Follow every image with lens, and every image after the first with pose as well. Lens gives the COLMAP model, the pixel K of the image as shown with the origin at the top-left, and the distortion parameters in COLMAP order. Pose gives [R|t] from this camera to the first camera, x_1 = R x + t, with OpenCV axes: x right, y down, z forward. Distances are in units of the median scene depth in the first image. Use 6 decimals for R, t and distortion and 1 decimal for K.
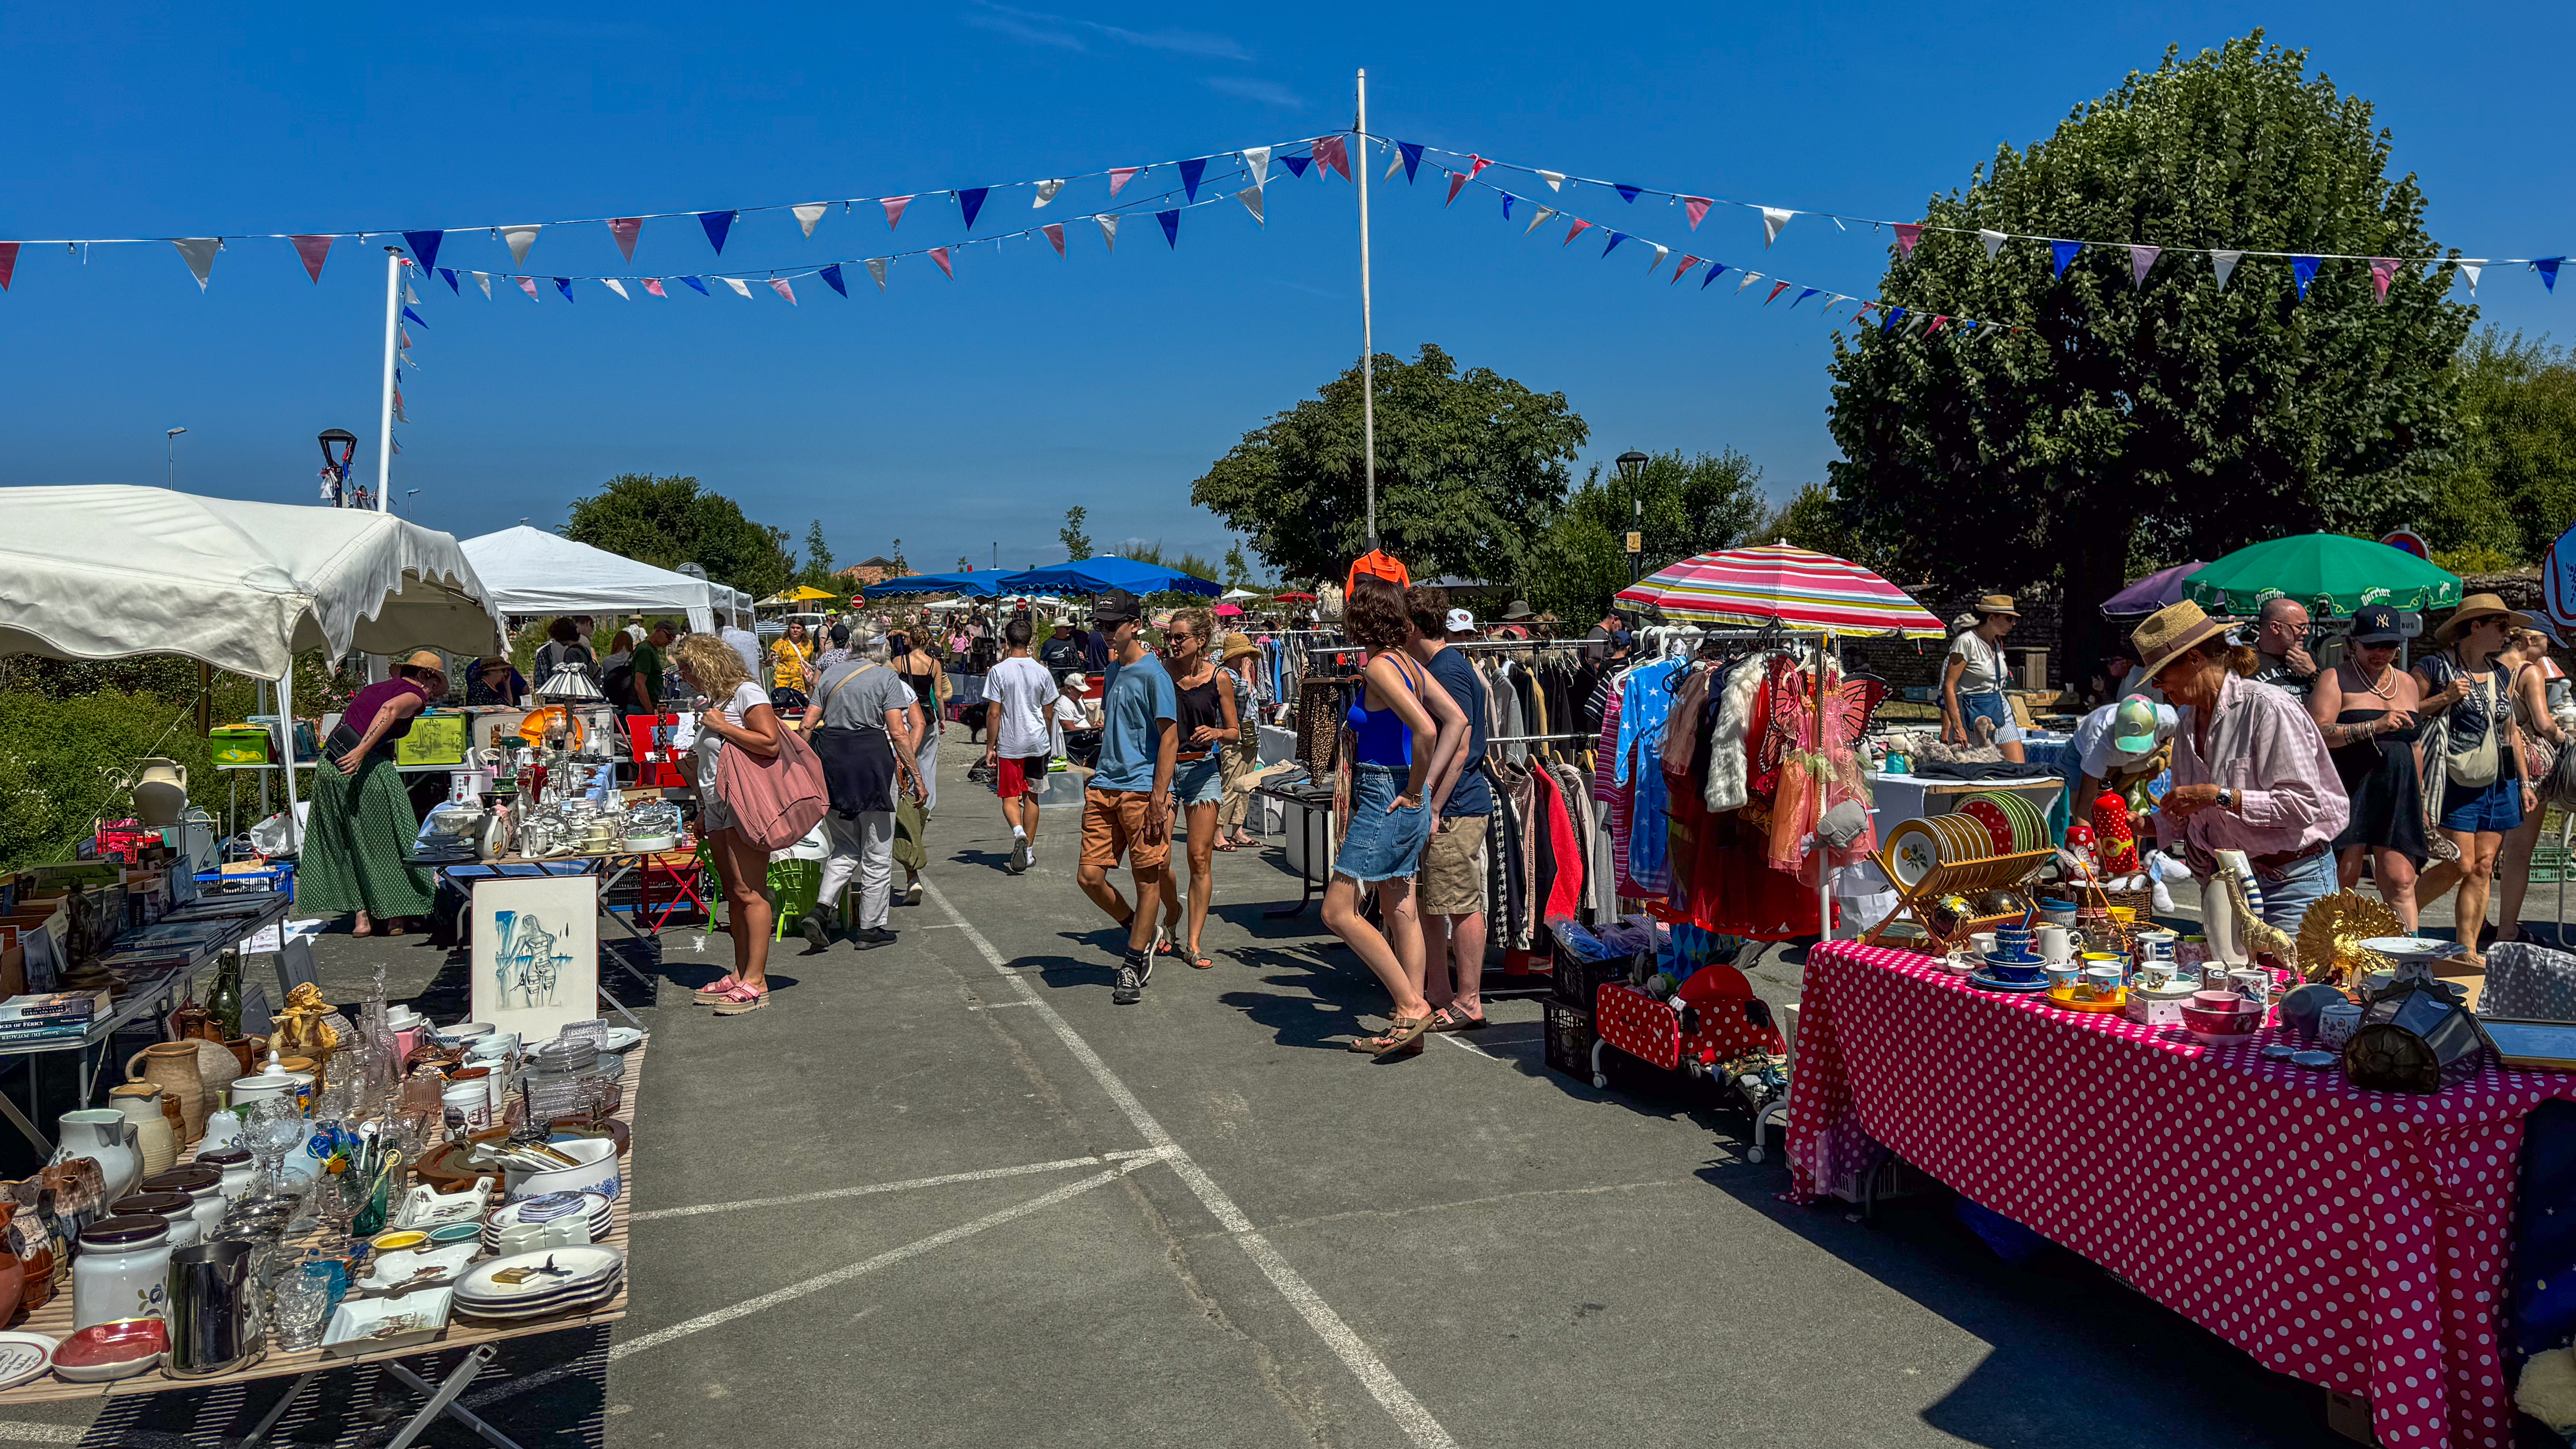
lens RADIAL K [[1914.7, 0, 1288.0], [0, 1914.7, 724.5], [0, 0, 1]] dist [0.133603, -0.198037]
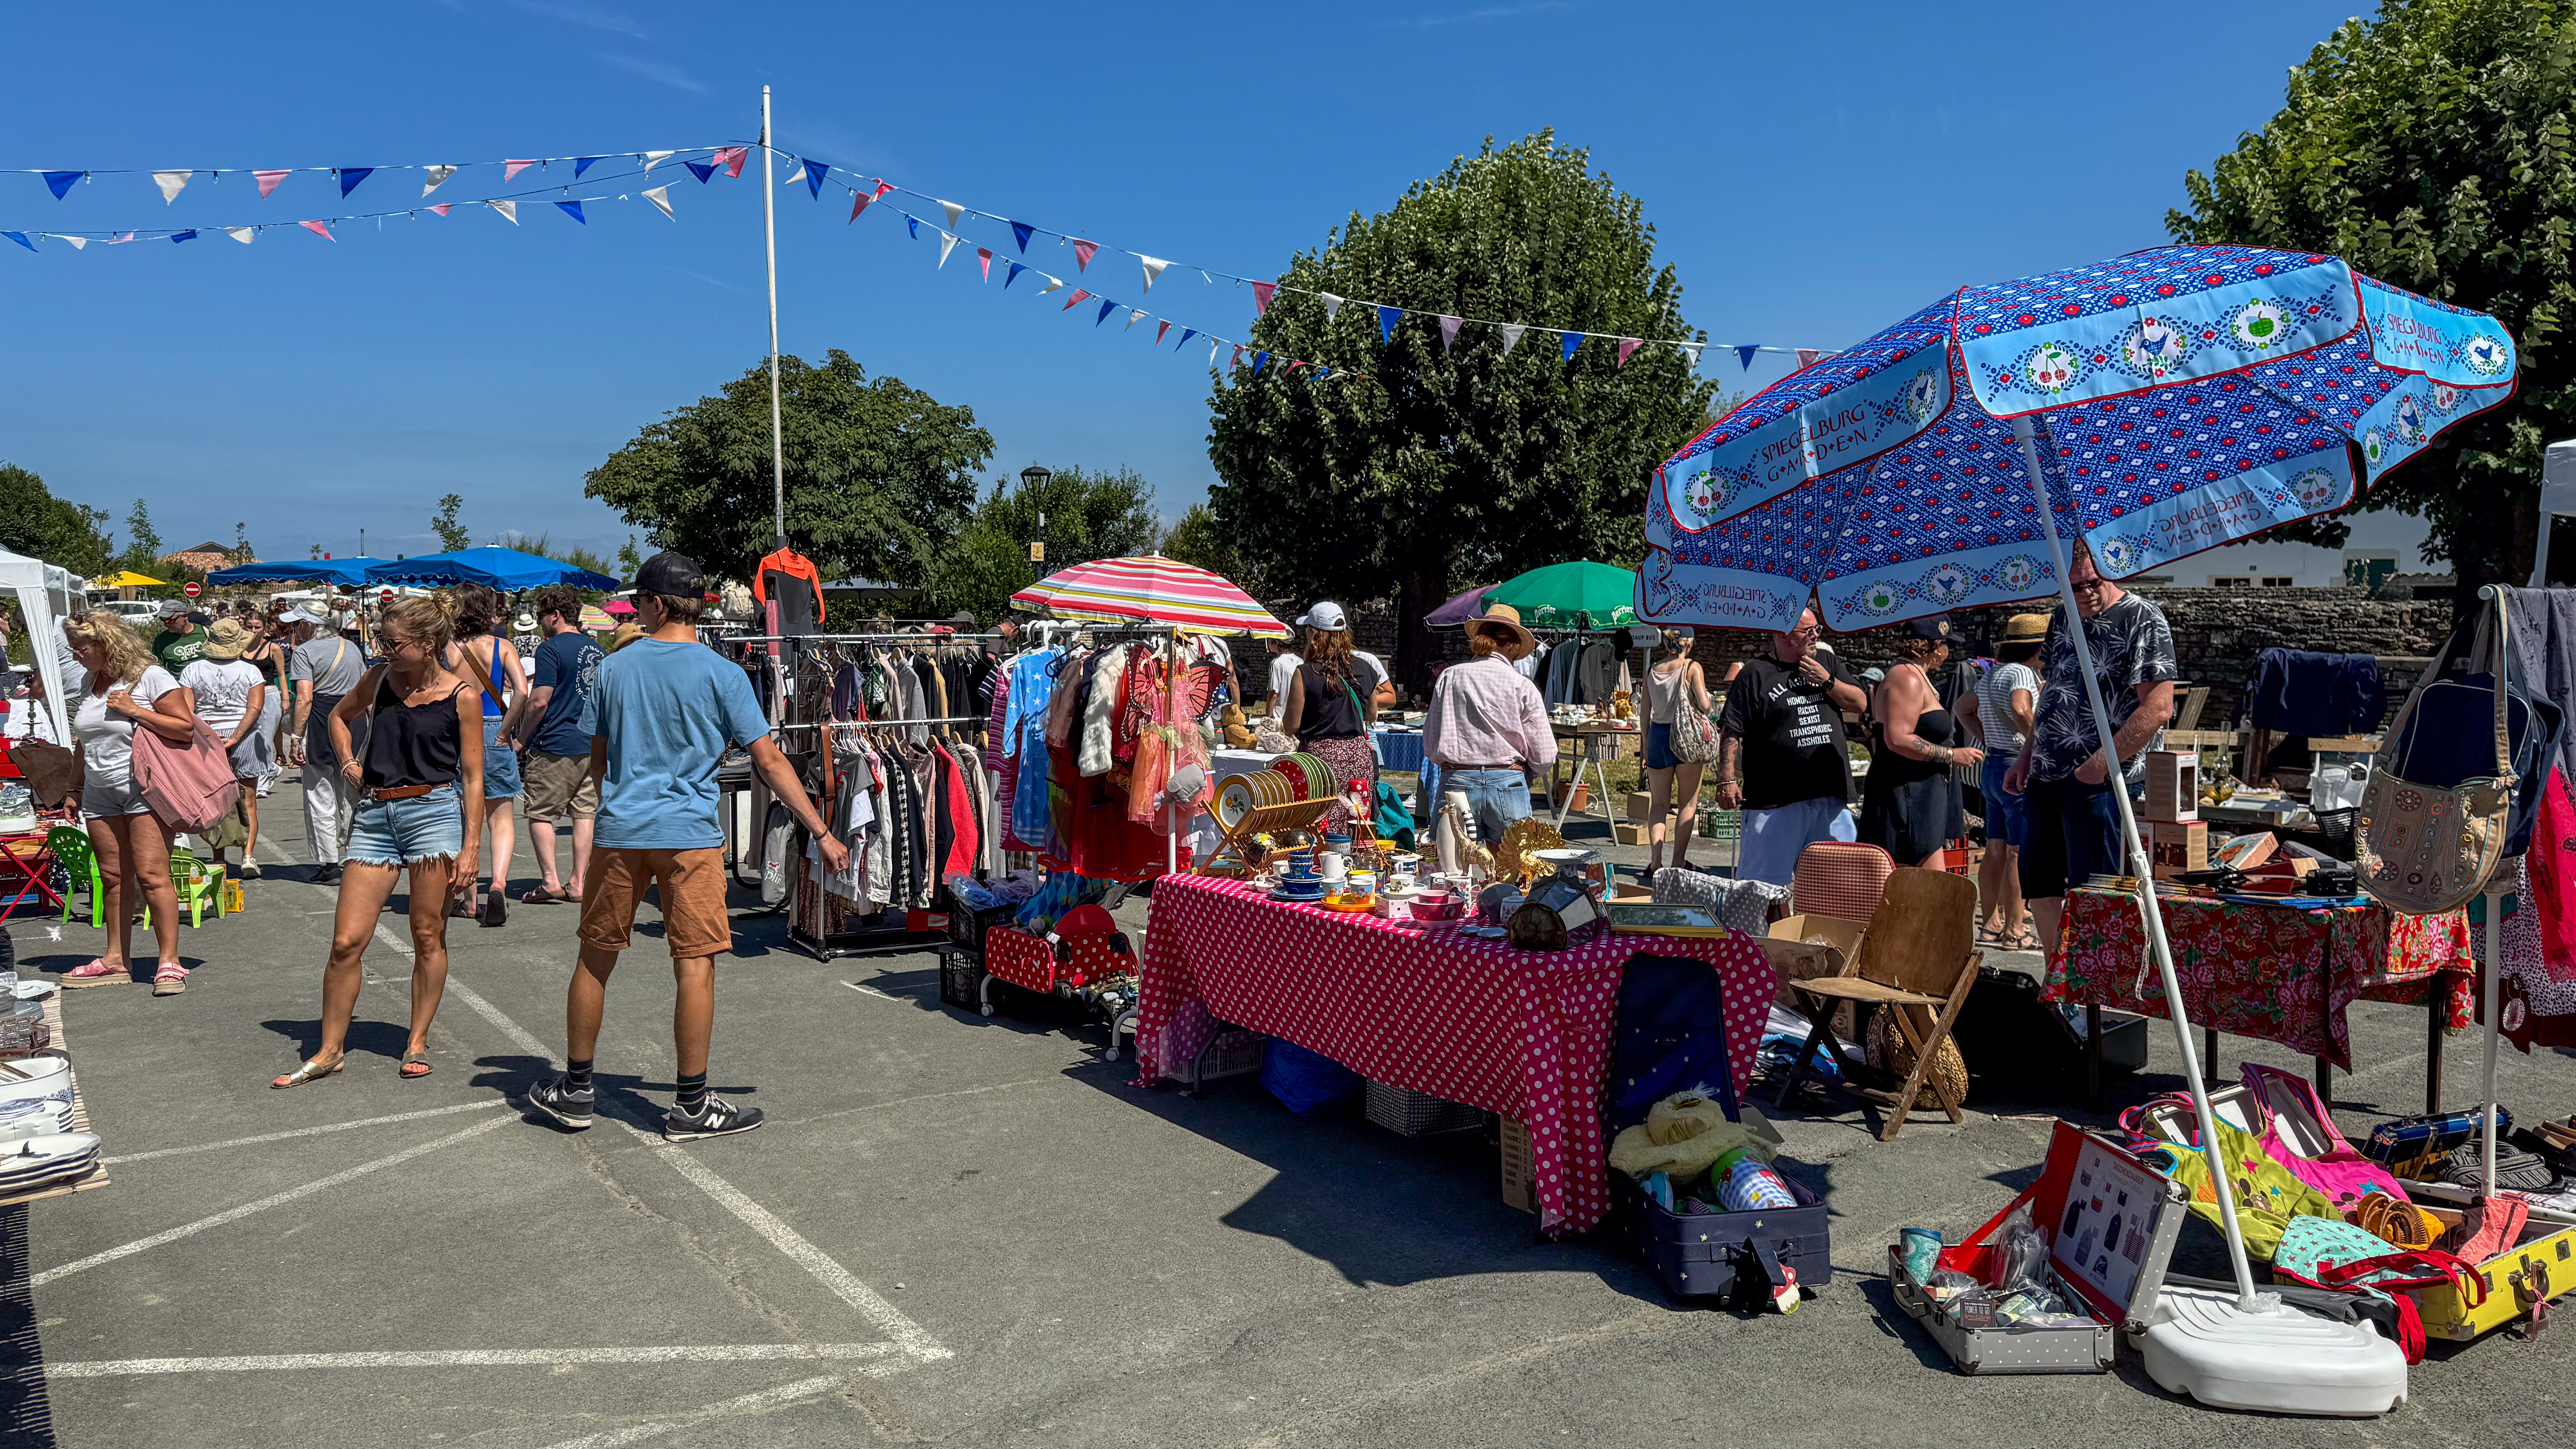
lens RADIAL K [[1914.7, 0, 1288.0], [0, 1914.7, 724.5], [0, 0, 1]] dist [0.133603, -0.198037]
pose [[0.954661, 0.002630, 0.297685, -0.008209], [-0.000985, 0.999983, -0.005676, 0.014852], [-0.297695, 0.005125, 0.954647, -0.119138]]
